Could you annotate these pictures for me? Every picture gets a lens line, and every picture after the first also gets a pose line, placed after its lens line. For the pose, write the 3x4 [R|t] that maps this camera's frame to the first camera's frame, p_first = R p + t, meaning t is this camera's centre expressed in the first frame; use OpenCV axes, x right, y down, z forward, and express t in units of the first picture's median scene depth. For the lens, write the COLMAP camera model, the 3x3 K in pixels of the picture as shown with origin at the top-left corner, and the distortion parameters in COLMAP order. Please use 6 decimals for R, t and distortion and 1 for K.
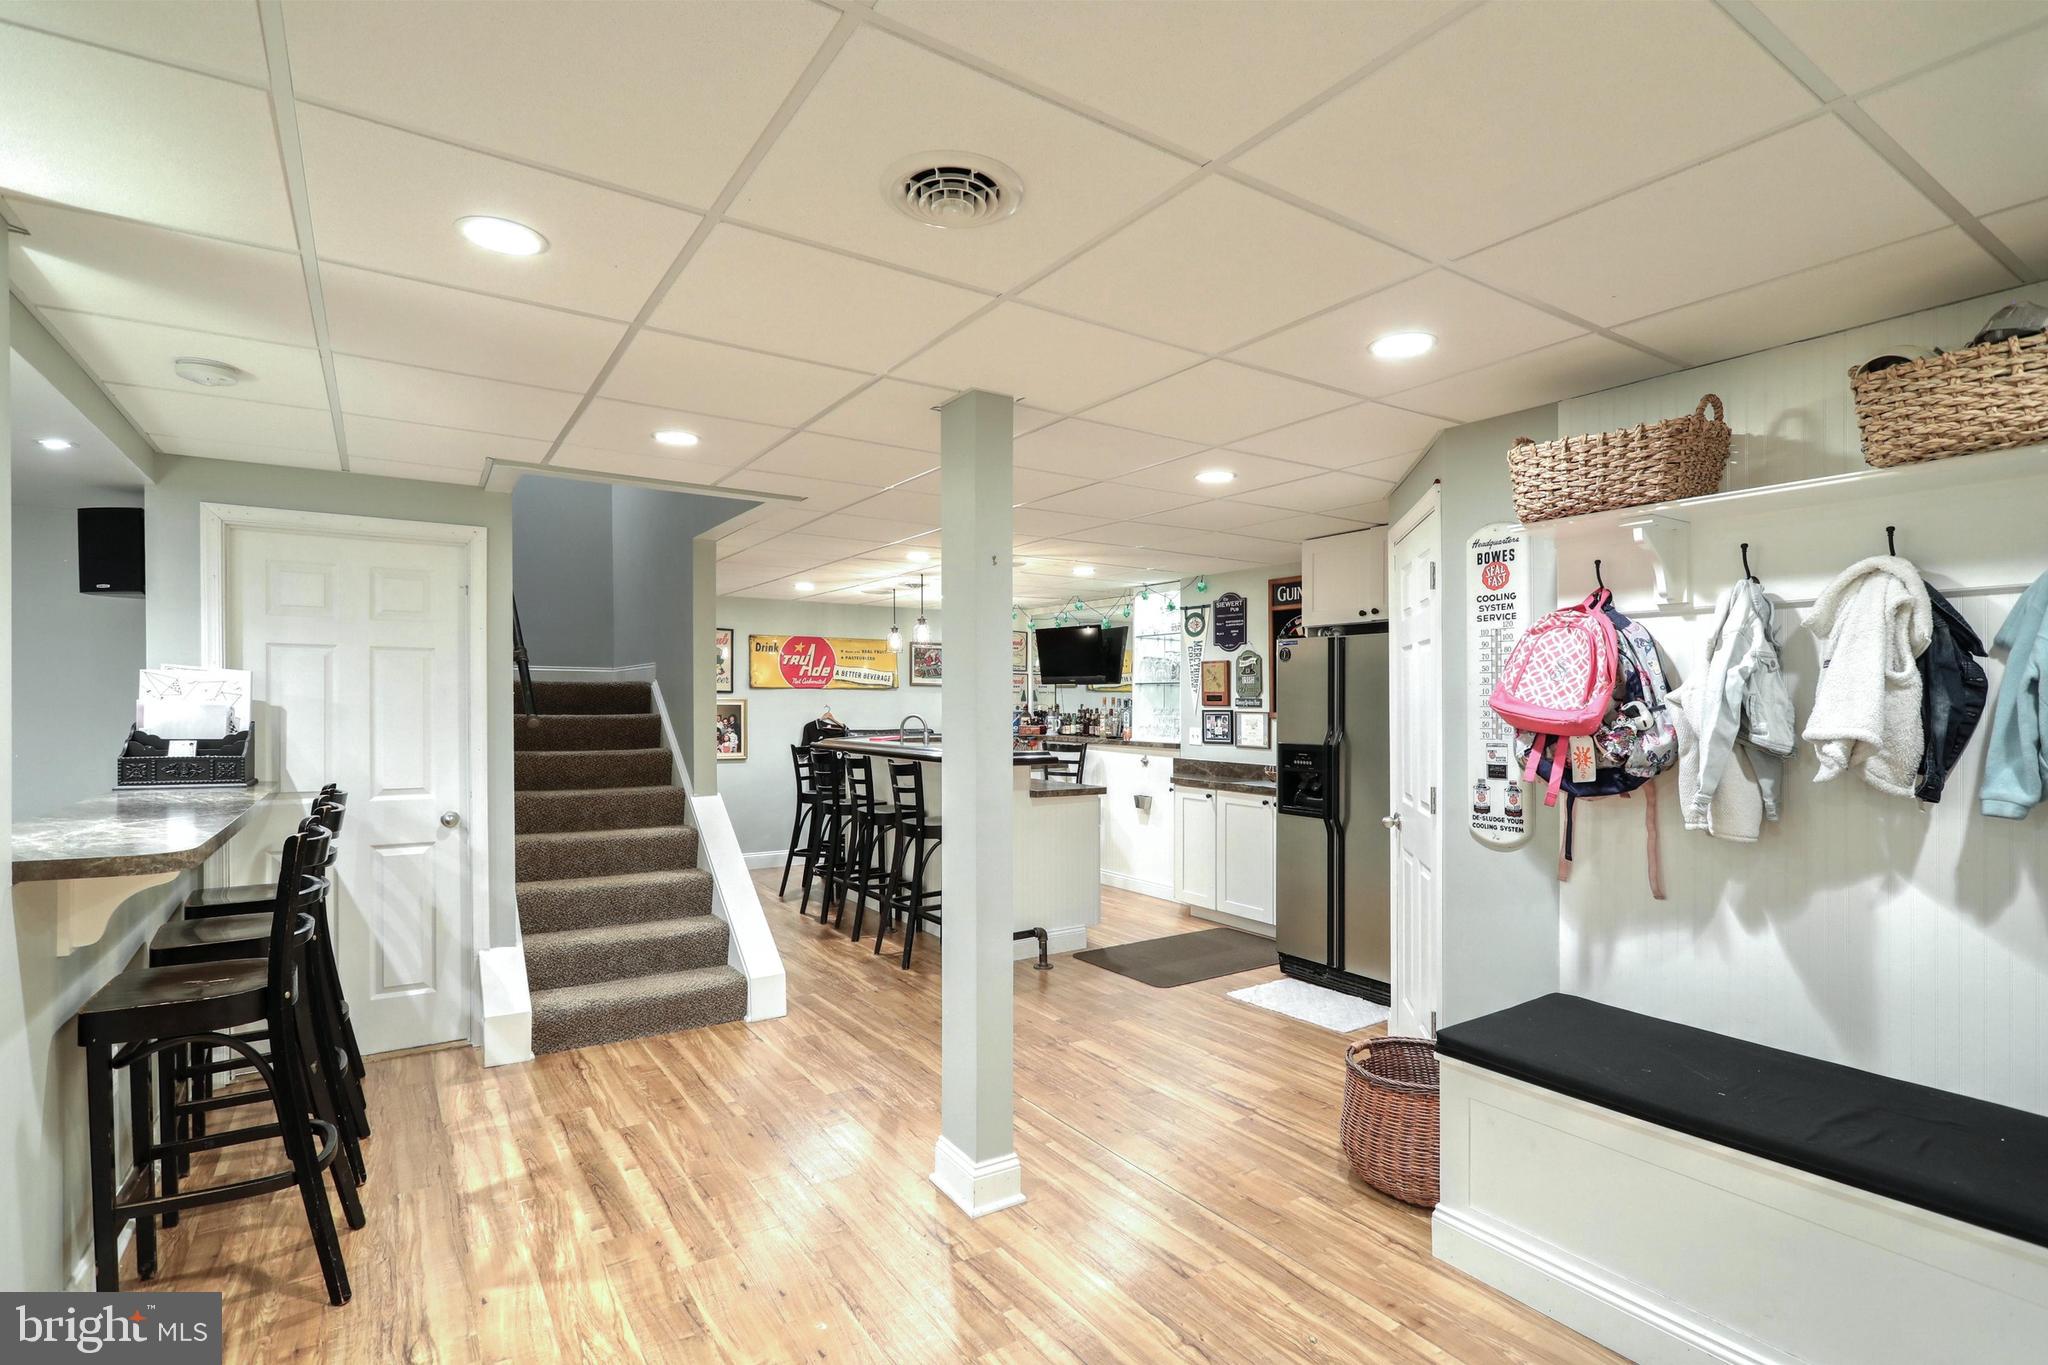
lens RADIAL K [[971.3, 0, 1016.4], [0, 971.3, 610.9], [0, 0, 1]] dist [0.001810, 0.000564]
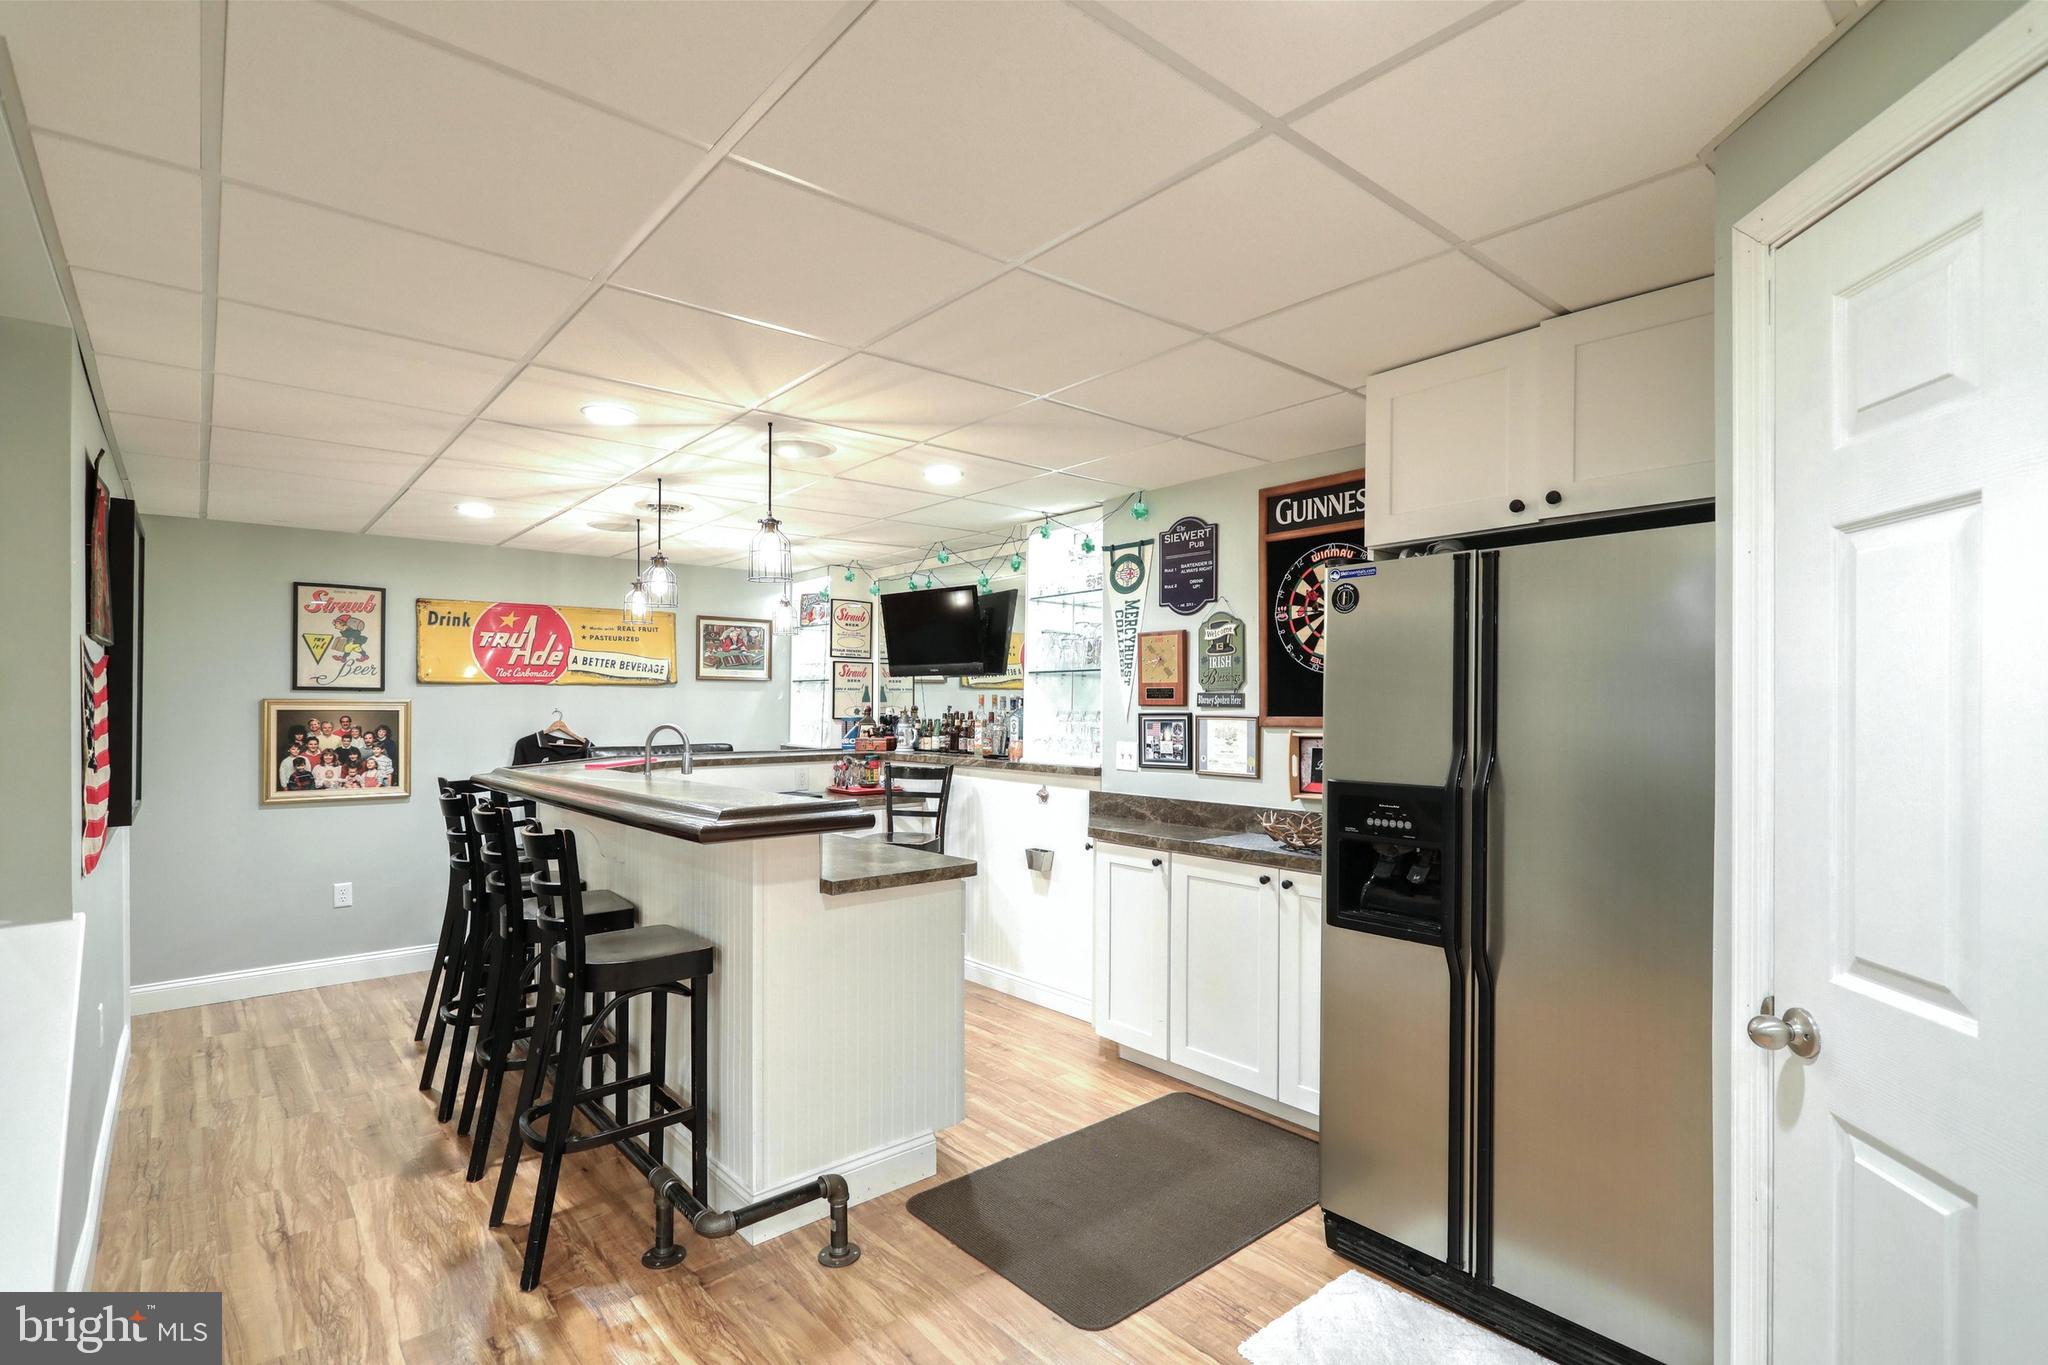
lens RADIAL K [[981.3, 0, 1031.2], [0, 981.3, 673.6], [0, 0, 1]] dist [0.000814, 0.000621]
pose [[0.991376, -0.001470, 0.131043, 0.045654], [-0.006515, 0.998148, 0.060480, 0.042002], [-0.130889, -0.060812, 0.989530, 0.416690]]
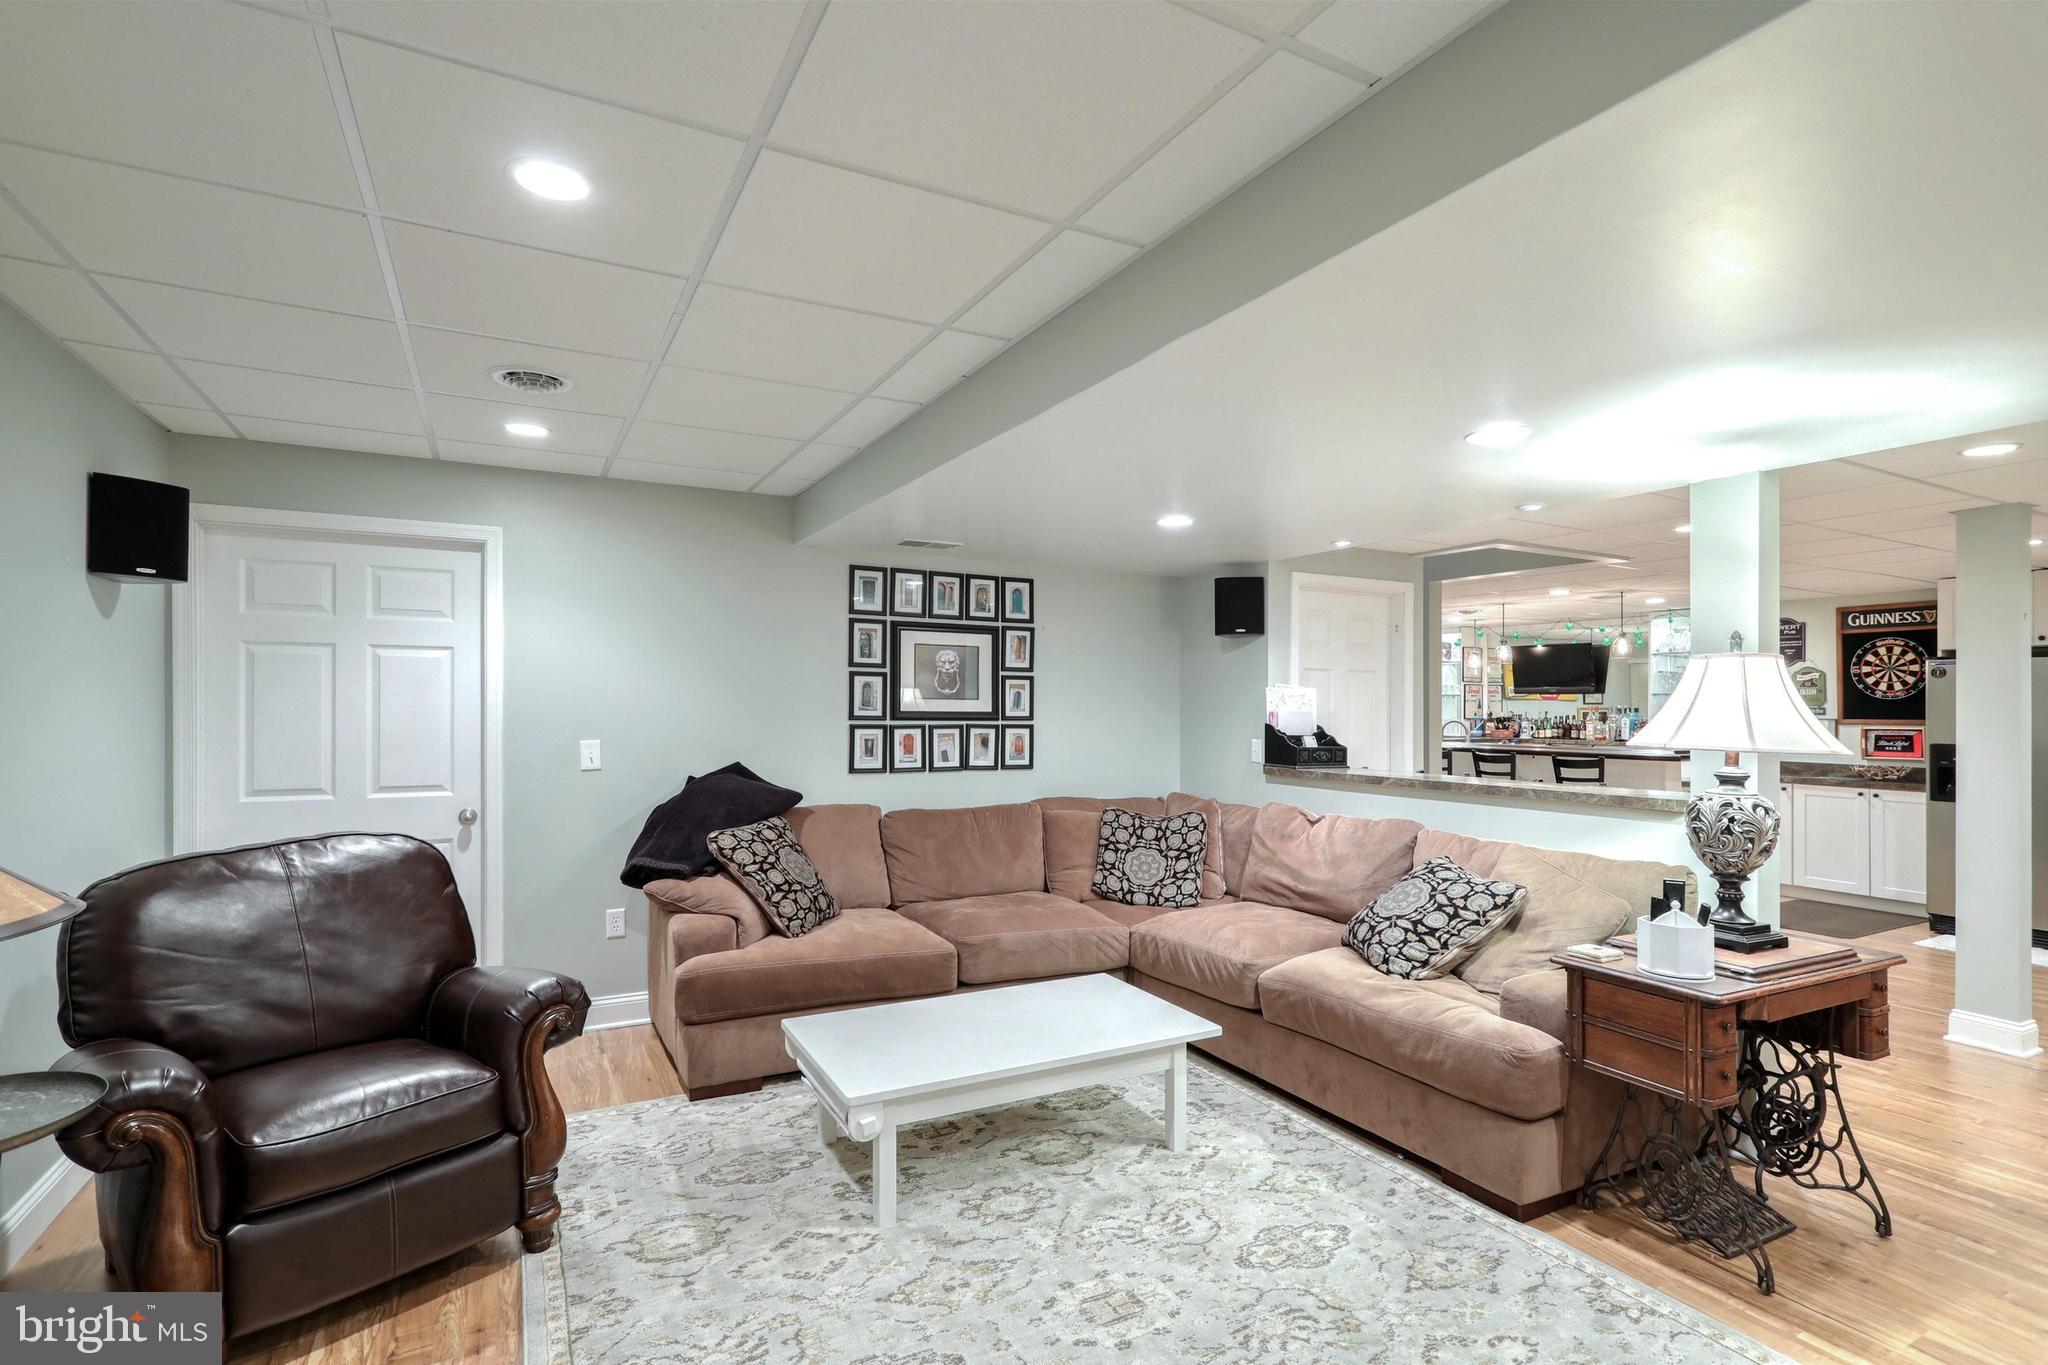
lens RADIAL K [[981.3, 0, 1031.2], [0, 981.3, 673.6], [0, 0, 1]] dist [0.000814, 0.000621]
pose [[0.996556, -0.000717, -0.082923, -0.591363], [0.005637, 0.998236, 0.059106, -0.026330], [0.082735, -0.059370, 0.994802, -0.256878]]
